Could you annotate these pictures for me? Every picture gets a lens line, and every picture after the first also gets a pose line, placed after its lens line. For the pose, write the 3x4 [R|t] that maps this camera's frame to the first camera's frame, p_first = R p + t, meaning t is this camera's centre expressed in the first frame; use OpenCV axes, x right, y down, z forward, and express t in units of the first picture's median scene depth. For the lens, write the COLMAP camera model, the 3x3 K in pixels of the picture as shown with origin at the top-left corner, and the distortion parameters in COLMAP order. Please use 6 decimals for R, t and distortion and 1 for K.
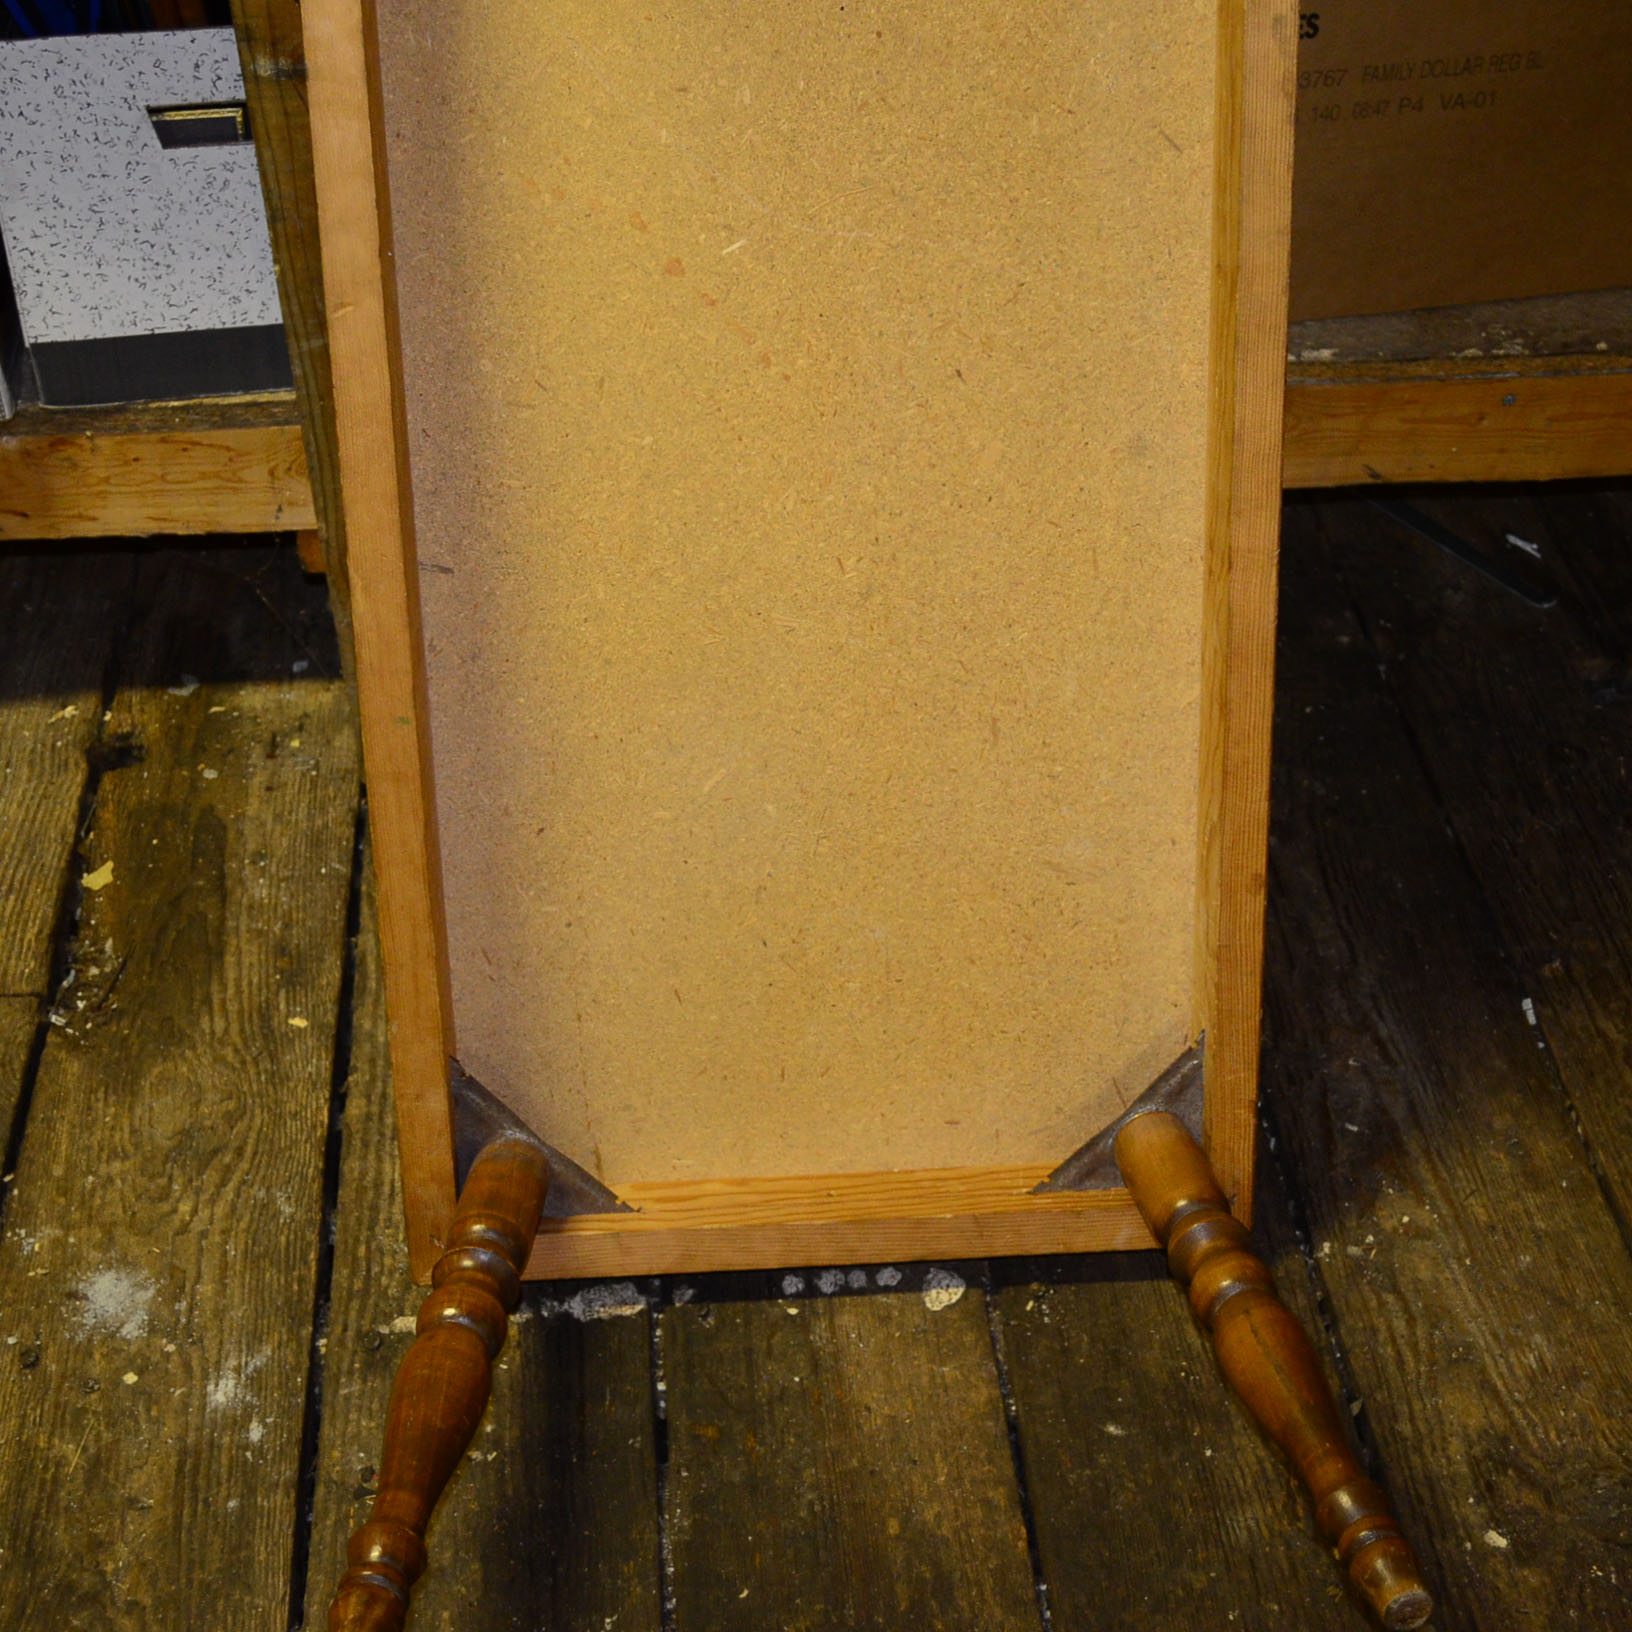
lens RADIAL K [[2366.8, 0, 817.0], [0, 2366.8, 850.2], [0, 0, 1]] dist [-0.034830, 0.009442]
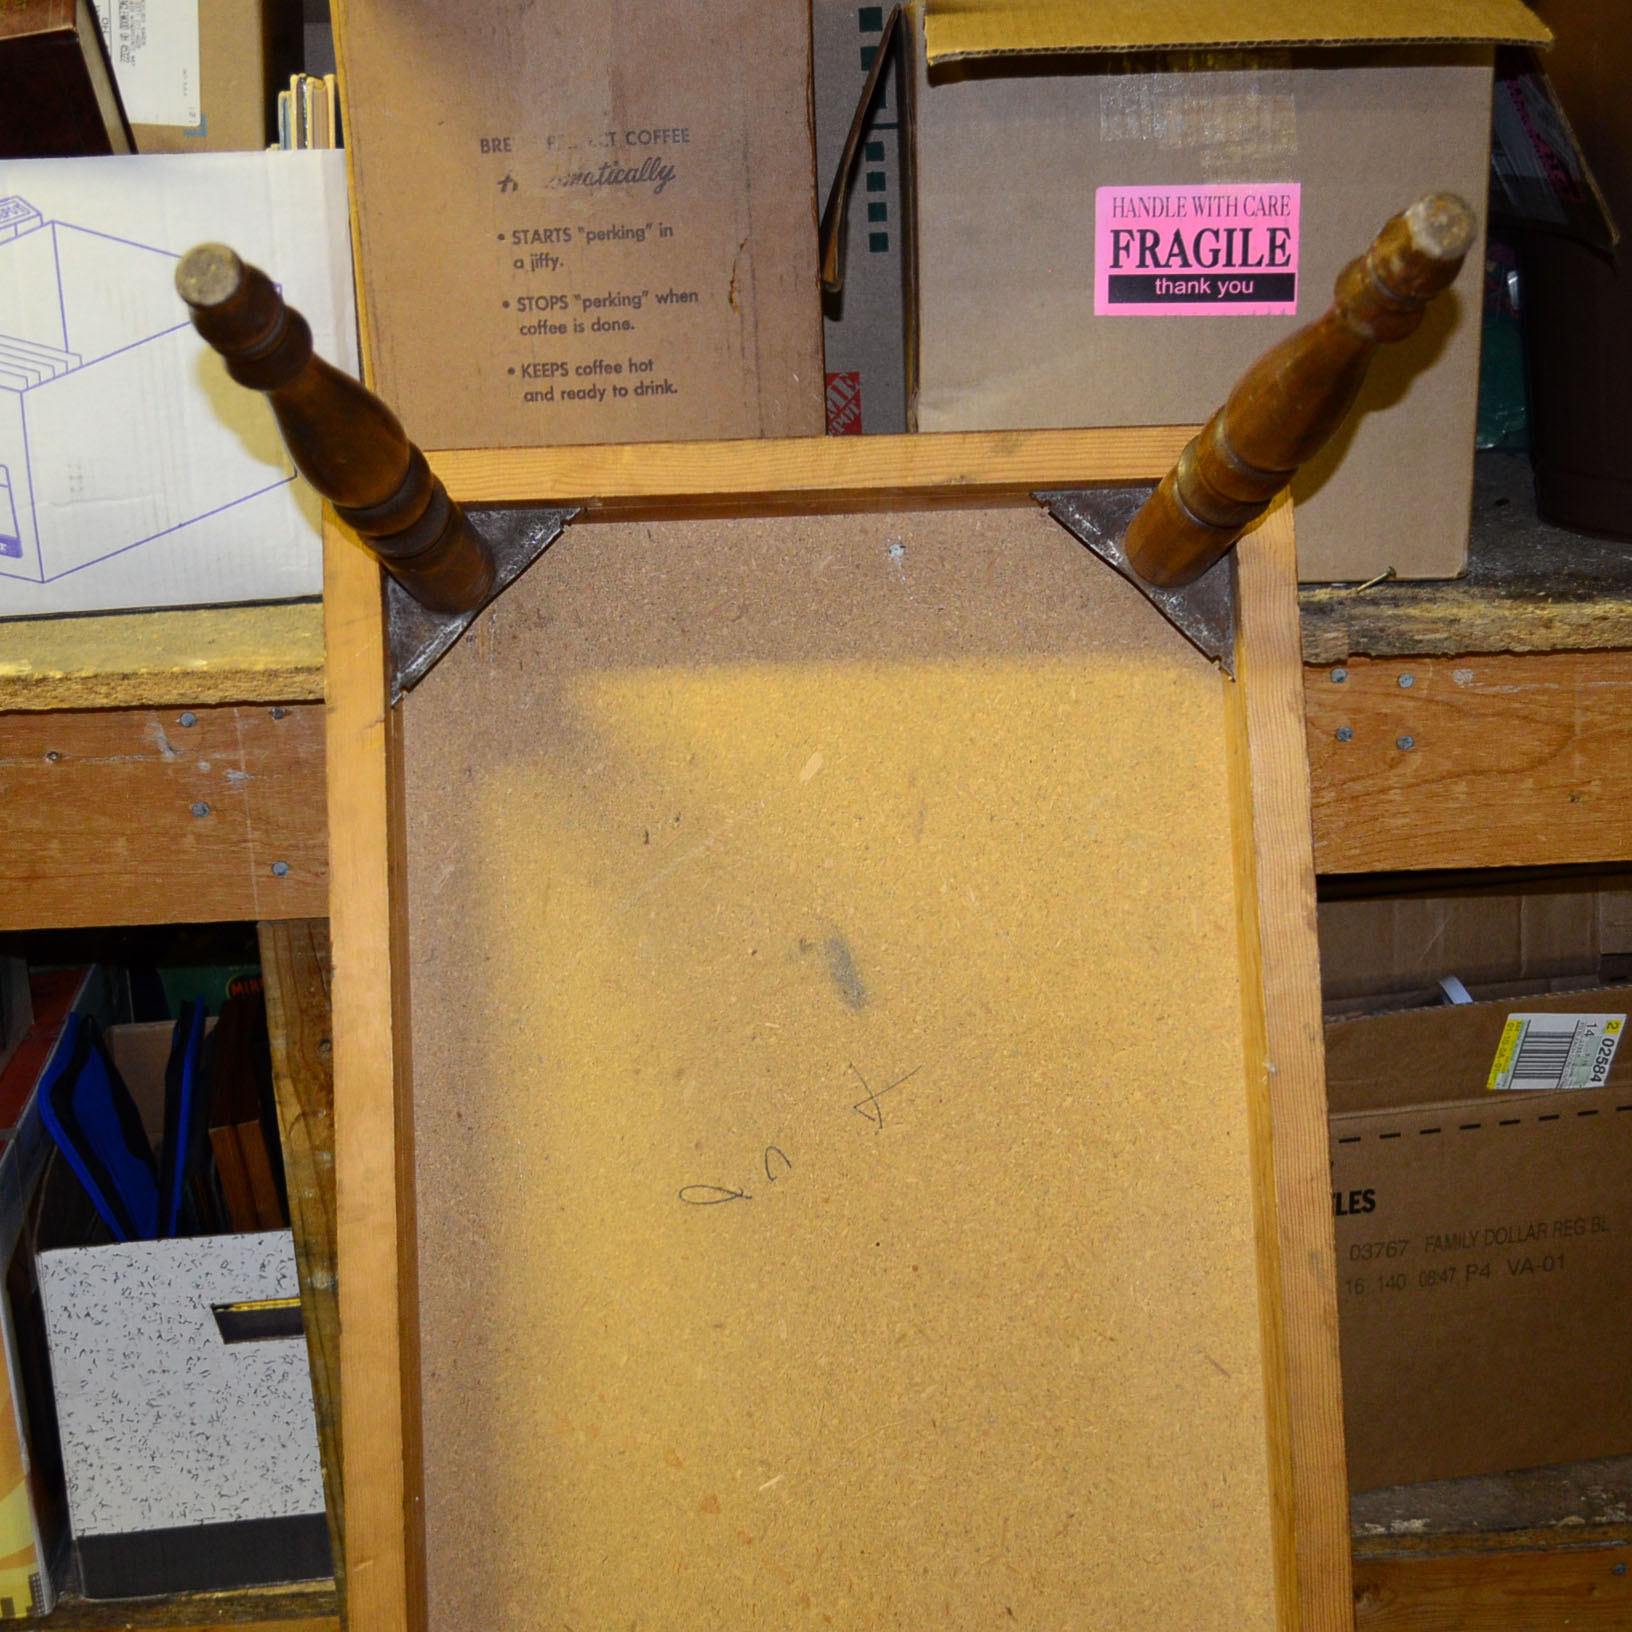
lens RADIAL K [[2366.8, 0, 817.0], [0, 2366.8, 850.2], [0, 0, 1]] dist [-0.034830, 0.009442]
pose [[0.998105, -0.024846, -0.056298, 0.038695], [0.000400, 0.917462, -0.397823, -0.093038], [0.061535, 0.397046, 0.915733, 0.006942]]
